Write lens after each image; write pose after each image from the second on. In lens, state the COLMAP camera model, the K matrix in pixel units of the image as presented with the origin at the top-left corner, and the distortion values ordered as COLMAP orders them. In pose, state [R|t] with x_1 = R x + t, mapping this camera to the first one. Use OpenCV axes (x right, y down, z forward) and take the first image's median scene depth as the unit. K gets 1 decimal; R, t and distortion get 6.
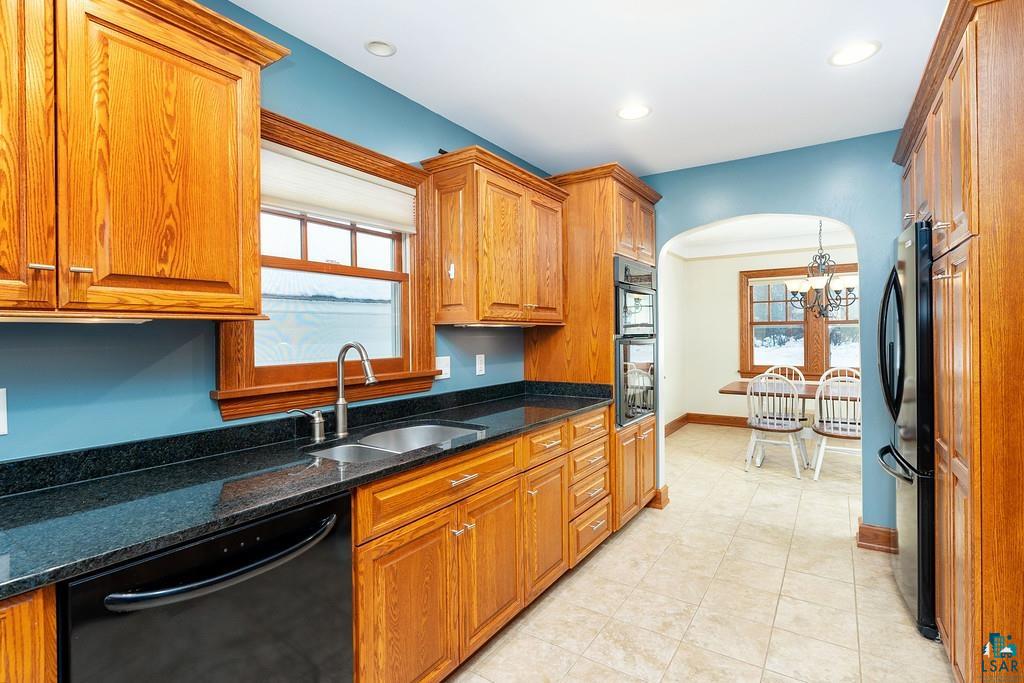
lens RADIAL K [[475.1, 0, 510.6], [0, 475.1, 342.7], [0, 0, 1]] dist [-0.009915, 0.003496]
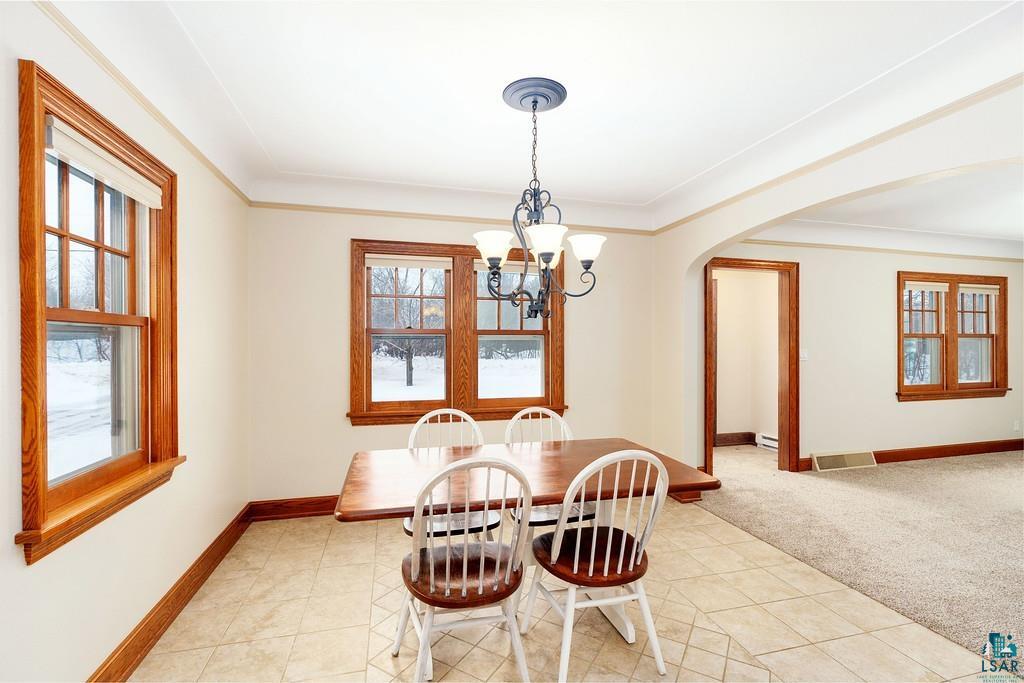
lens RADIAL K [[475.1, 0, 509.7], [0, 475.1, 341.5], [0, 0, 1]] dist [-0.009915, 0.003496]
pose [[0.663771, 0.016529, 0.747753, 0.184688], [0.004826, 0.999640, -0.026381, -0.011347], [-0.747920, 0.021120, 0.663452, 0.478924]]
